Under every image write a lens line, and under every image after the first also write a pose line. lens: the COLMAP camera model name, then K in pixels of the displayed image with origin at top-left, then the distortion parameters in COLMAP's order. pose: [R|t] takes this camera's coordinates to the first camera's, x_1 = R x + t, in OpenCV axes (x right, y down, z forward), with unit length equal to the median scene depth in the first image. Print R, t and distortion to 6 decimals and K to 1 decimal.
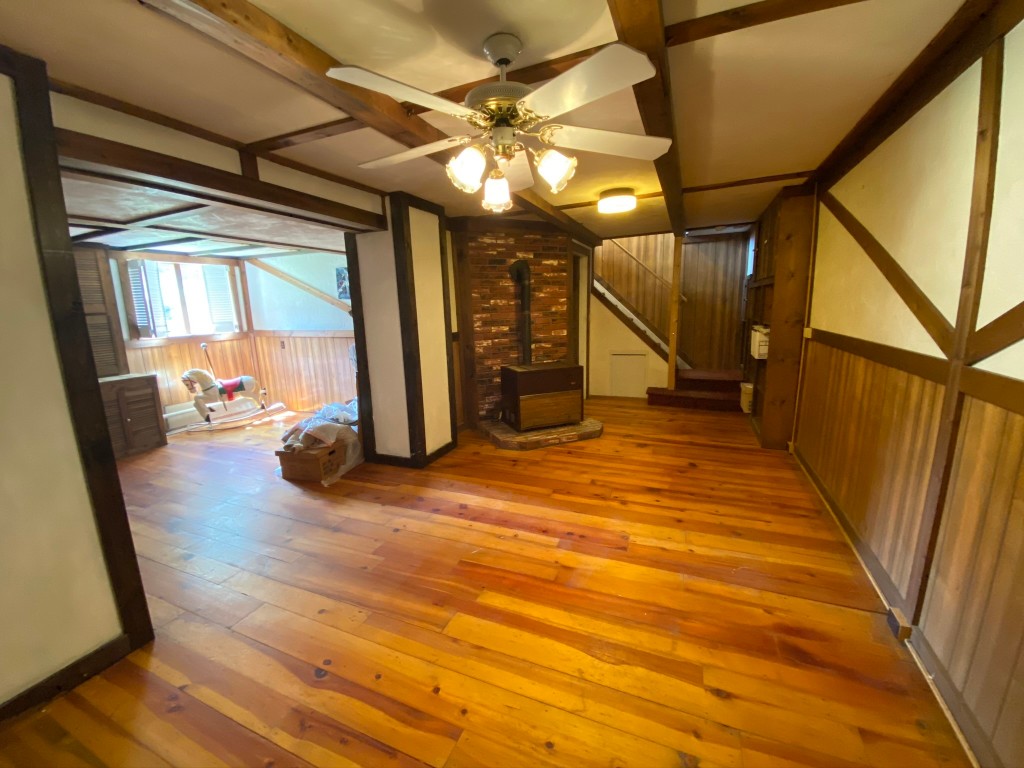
lens RADIAL K [[412.3, 0, 507.4], [0, 412.3, 381.1], [0, 0, 1]] dist [0.029509, -0.023052]
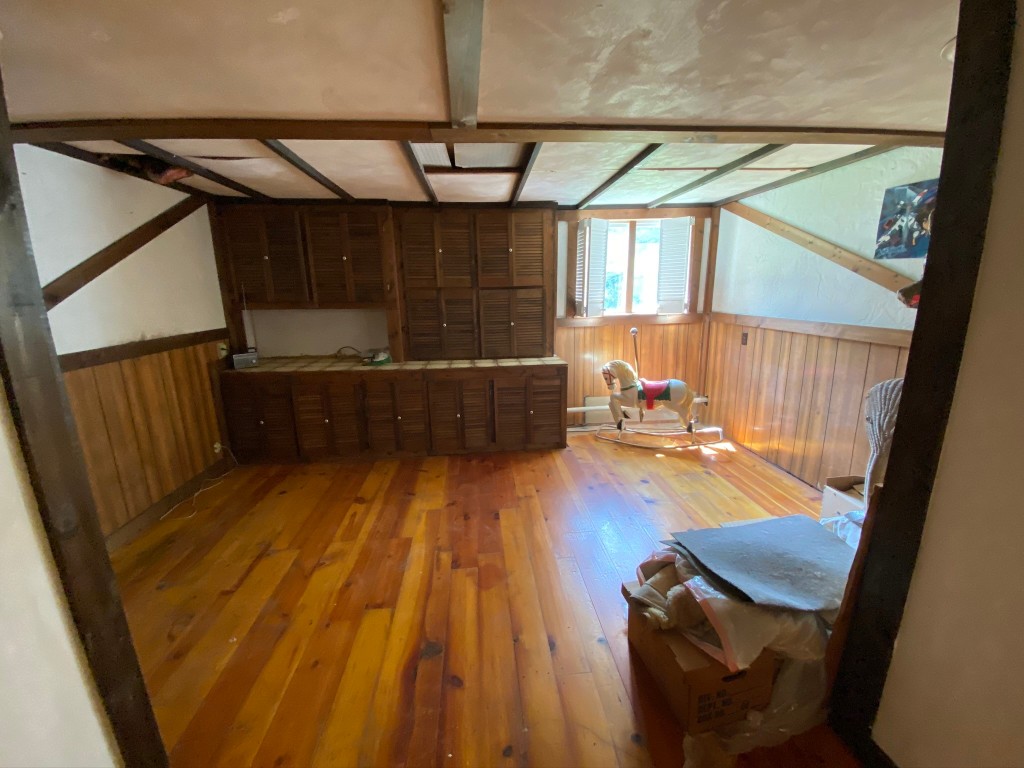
lens RADIAL K [[412.3, 0, 507.4], [0, 412.3, 381.1], [0, 0, 1]] dist [0.029509, -0.023052]
pose [[0.465408, 0.213154, -0.859046, -0.175579], [-0.153417, 0.975305, 0.158884, -0.079236], [0.871699, 0.057846, 0.486616, 0.438223]]
